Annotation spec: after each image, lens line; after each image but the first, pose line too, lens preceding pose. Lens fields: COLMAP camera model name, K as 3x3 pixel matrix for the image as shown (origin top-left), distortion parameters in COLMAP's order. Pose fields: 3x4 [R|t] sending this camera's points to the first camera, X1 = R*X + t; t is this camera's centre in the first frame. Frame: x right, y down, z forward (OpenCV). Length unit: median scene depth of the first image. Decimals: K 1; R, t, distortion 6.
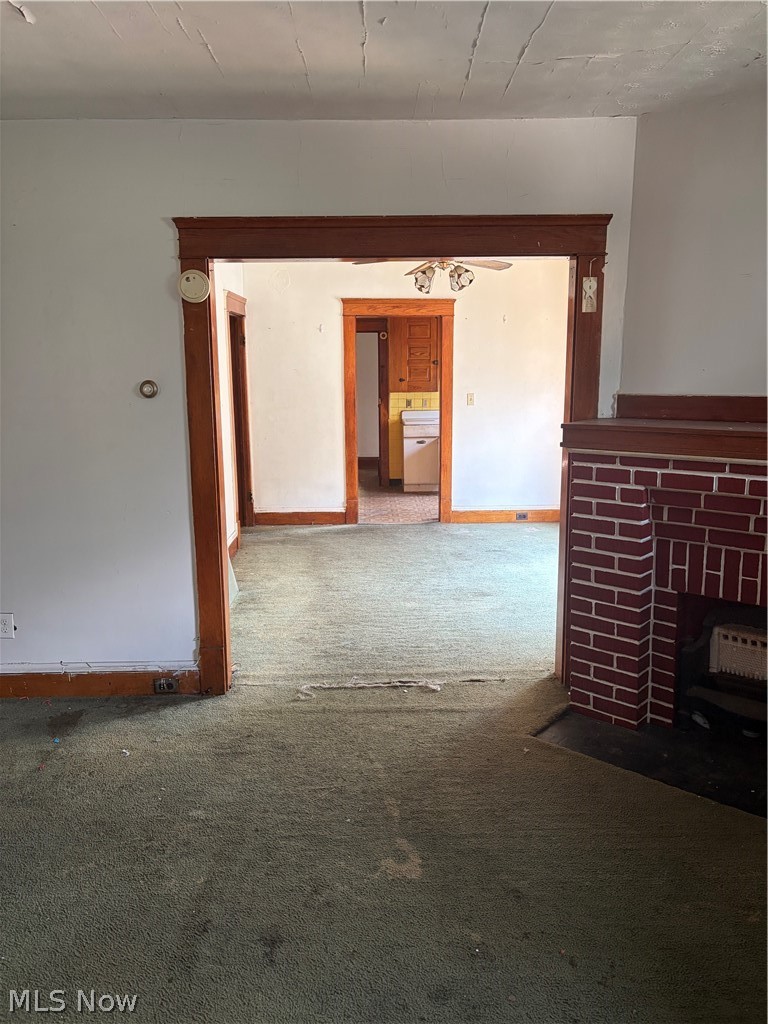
lens RADIAL K [[782.6, 0, 379.6], [0, 782.6, 506.1], [0, 0, 1]] dist [0.033846, -0.040400]
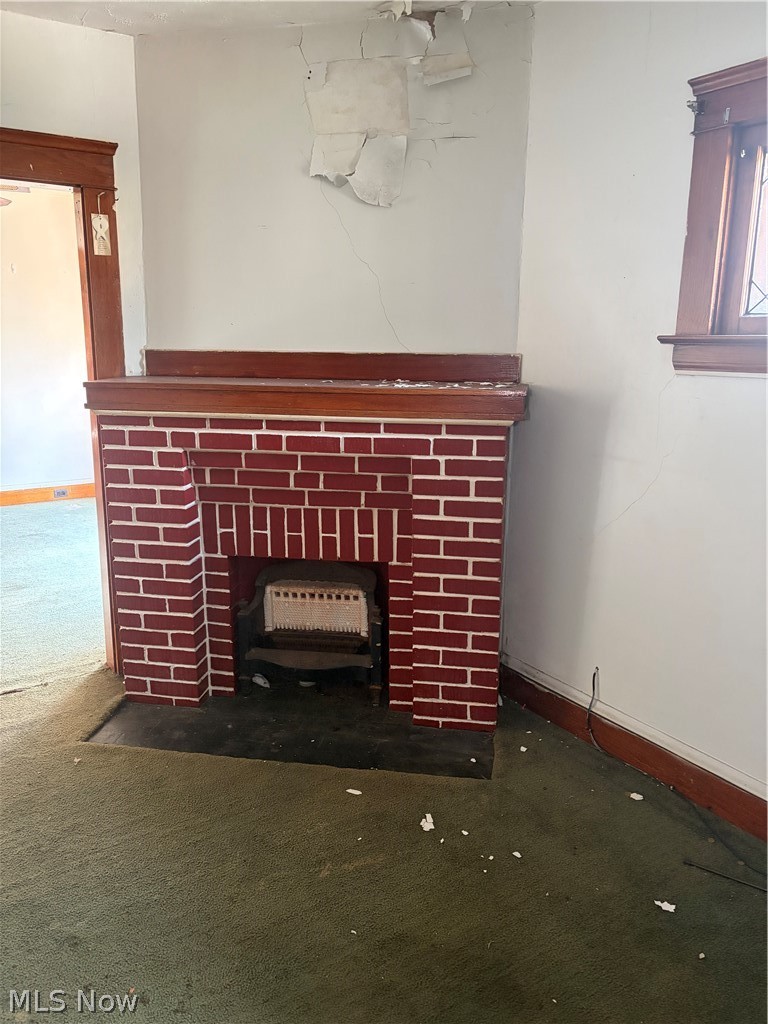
lens RADIAL K [[782.6, 0, 398.3], [0, 782.6, 510.8], [0, 0, 1]] dist [0.033846, -0.040400]
pose [[0.835437, -0.101282, 0.540173, 0.038691], [0.077189, 0.994754, 0.067133, 0.005081], [-0.544139, -0.014390, 0.838872, 0.077039]]
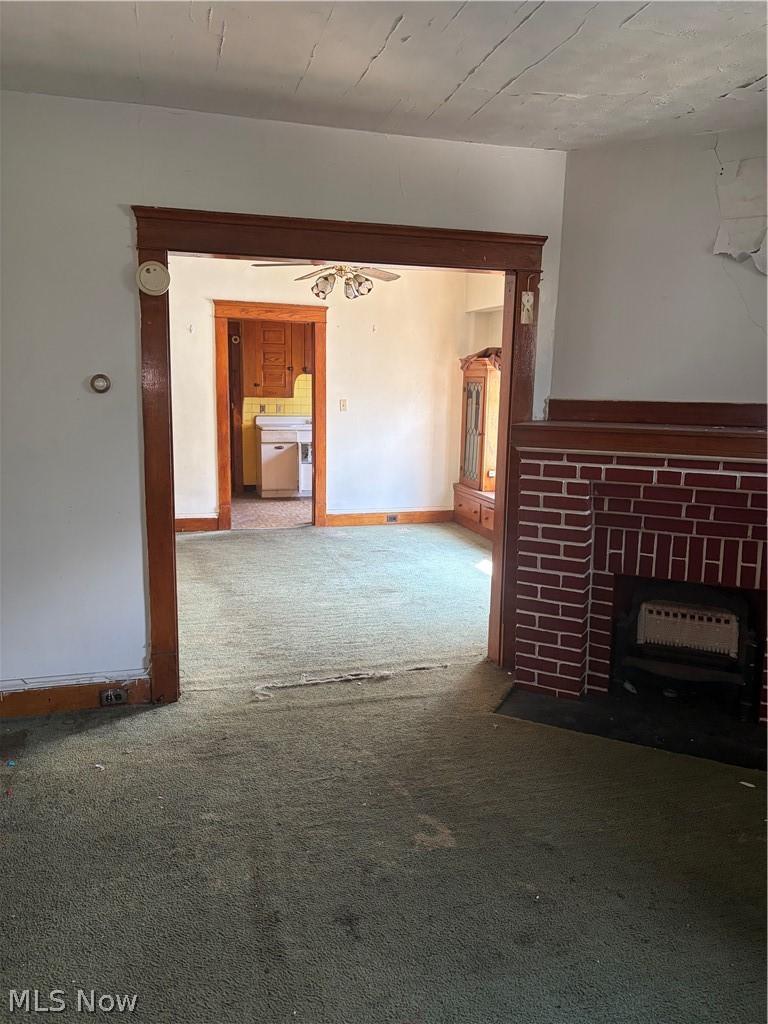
lens RADIAL K [[782.6, 0, 393.1], [0, 782.6, 505.8], [0, 0, 1]] dist [0.033846, -0.040400]
pose [[0.964654, -0.016713, 0.262989, -0.212548], [0.019960, 0.999754, -0.009677, 0.015467], [-0.262762, 0.014584, 0.964750, -0.006872]]
